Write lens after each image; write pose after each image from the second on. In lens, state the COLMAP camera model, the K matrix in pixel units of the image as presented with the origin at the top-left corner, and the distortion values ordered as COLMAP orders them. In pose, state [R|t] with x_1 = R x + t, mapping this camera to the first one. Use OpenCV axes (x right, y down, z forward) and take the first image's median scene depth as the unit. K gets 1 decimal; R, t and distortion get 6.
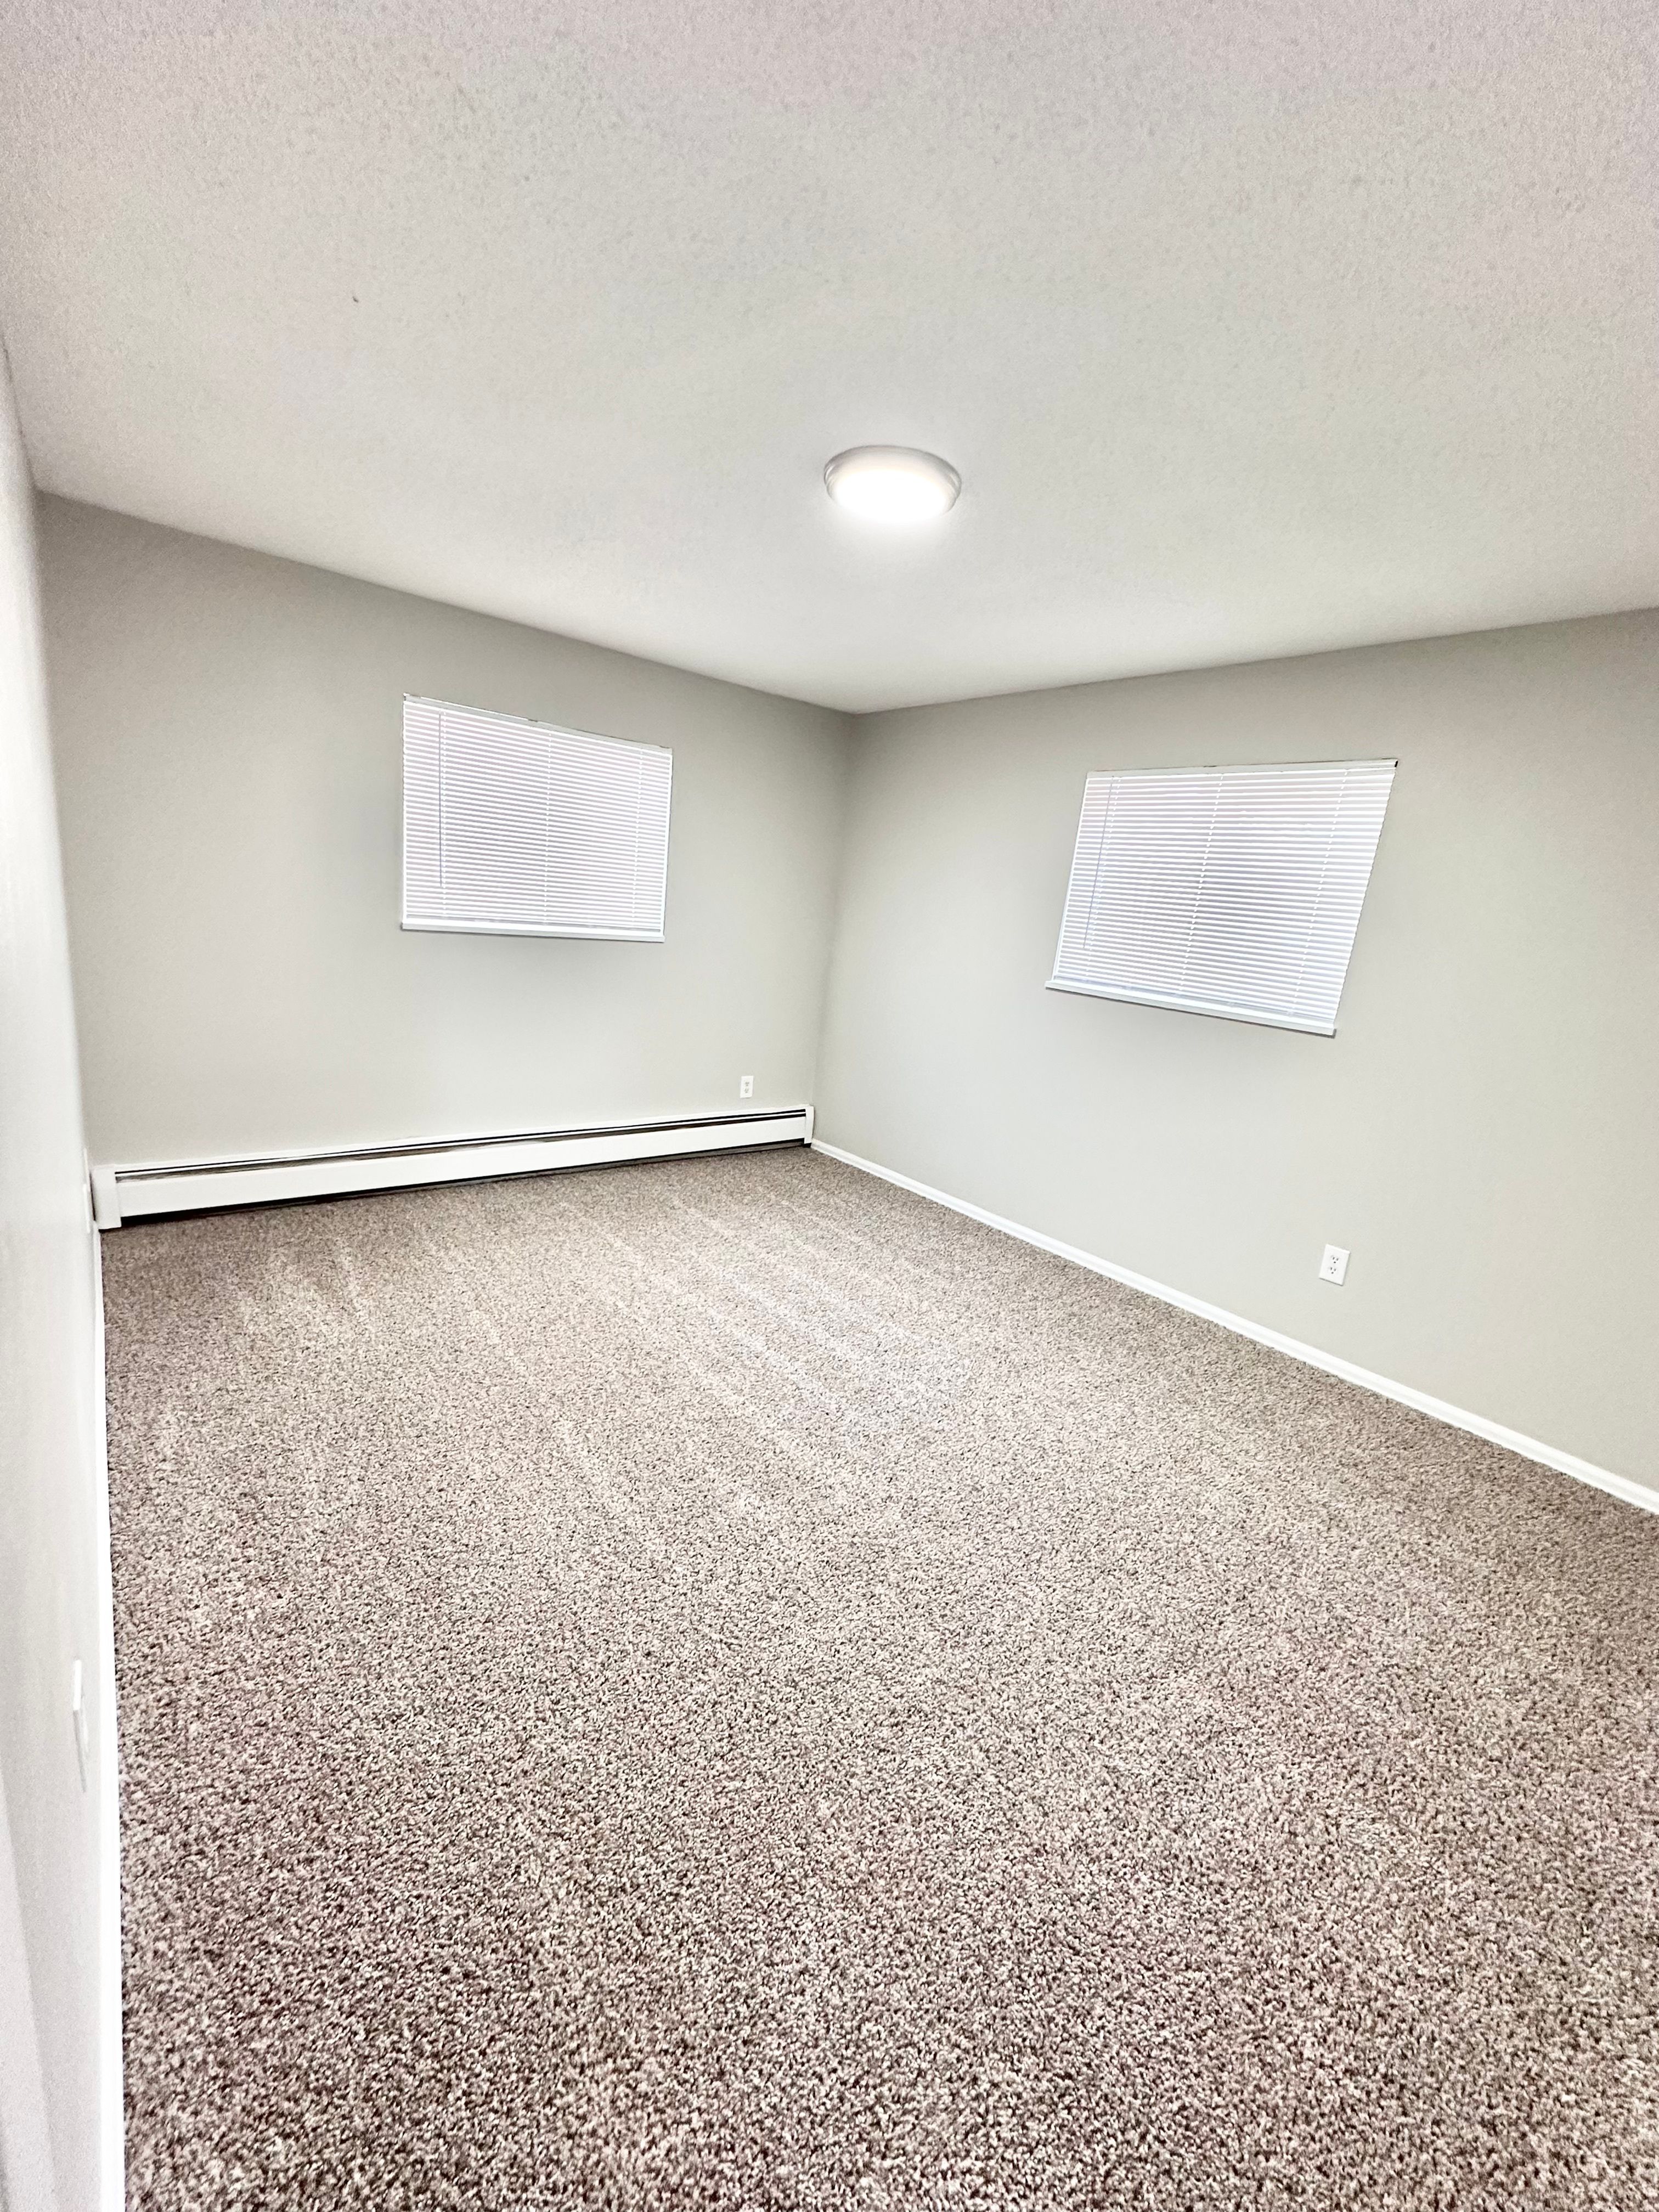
lens RADIAL K [[881.1, 0, 829.5], [0, 881.1, 1106.0], [0, 0, 1]] dist [-0.001361, 0.000485]
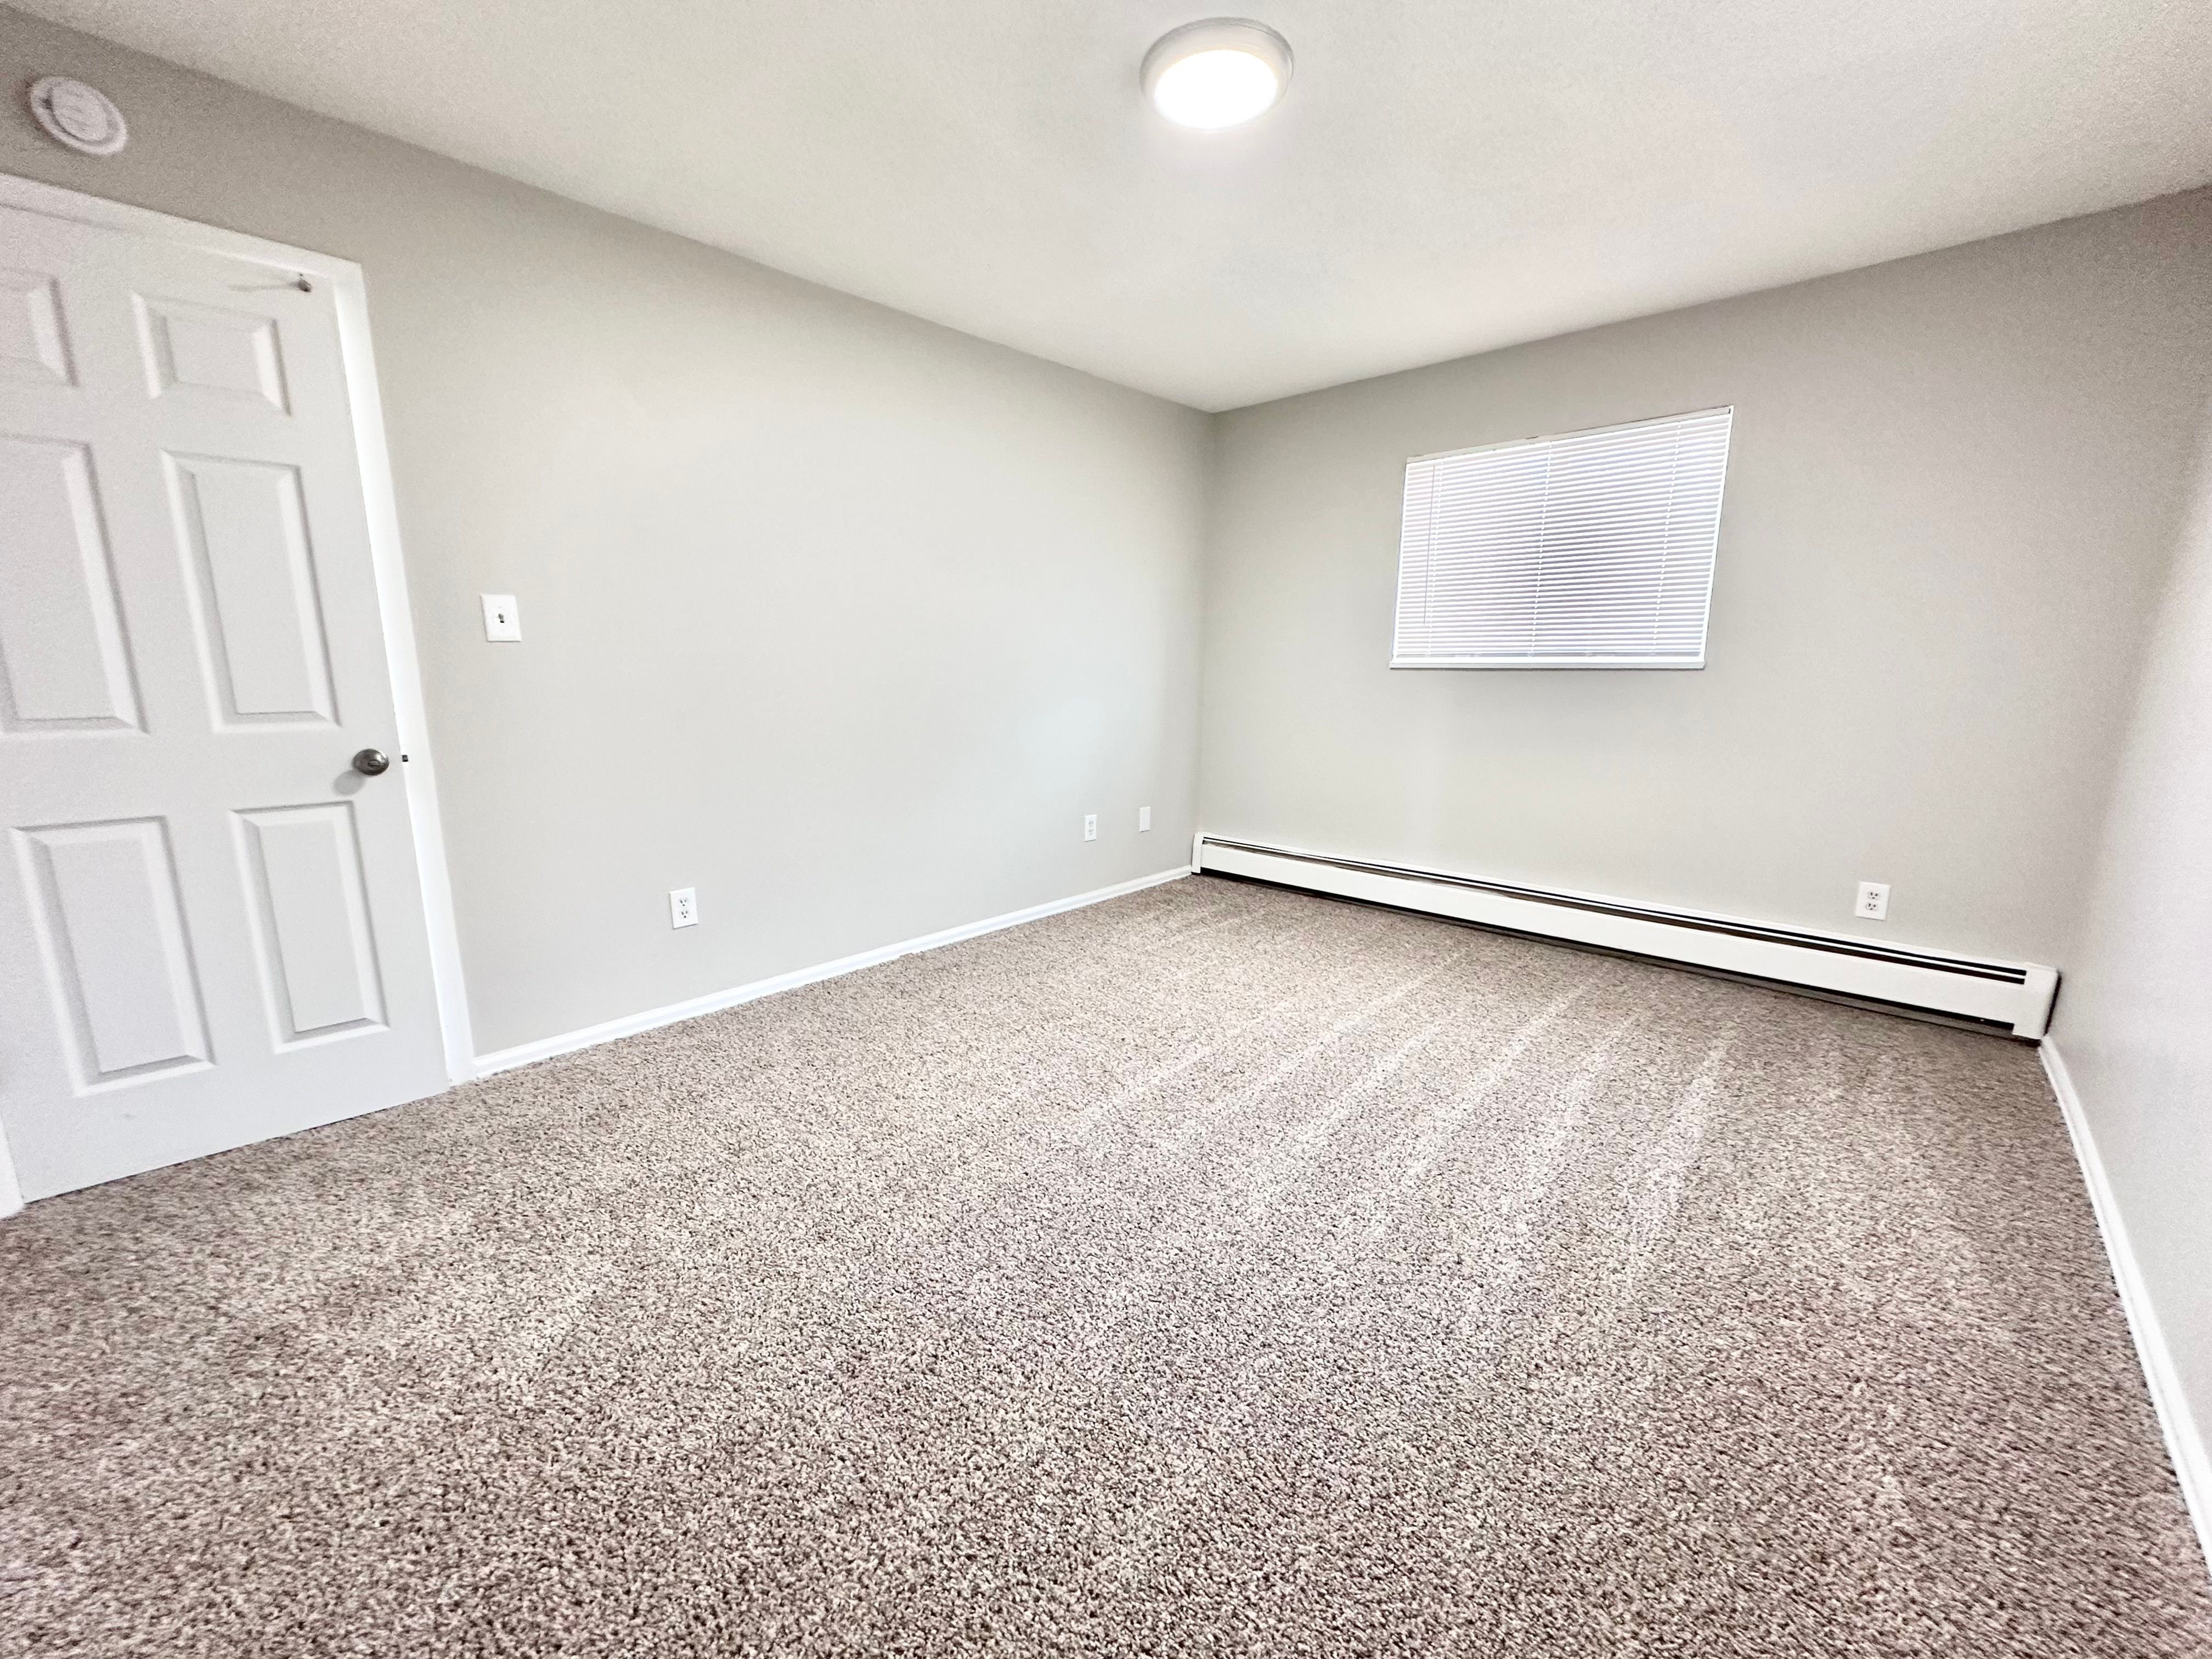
lens RADIAL K [[881.1, 0, 1105.5], [0, 881.1, 827.7], [0, 0, 1]] dist [-0.001361, 0.000485]
pose [[0.164268, 0.095351, -0.981796, 0.875963], [-0.209109, 0.976062, 0.059807, 0.007374], [0.963997, 0.195478, 0.180275, 0.756294]]
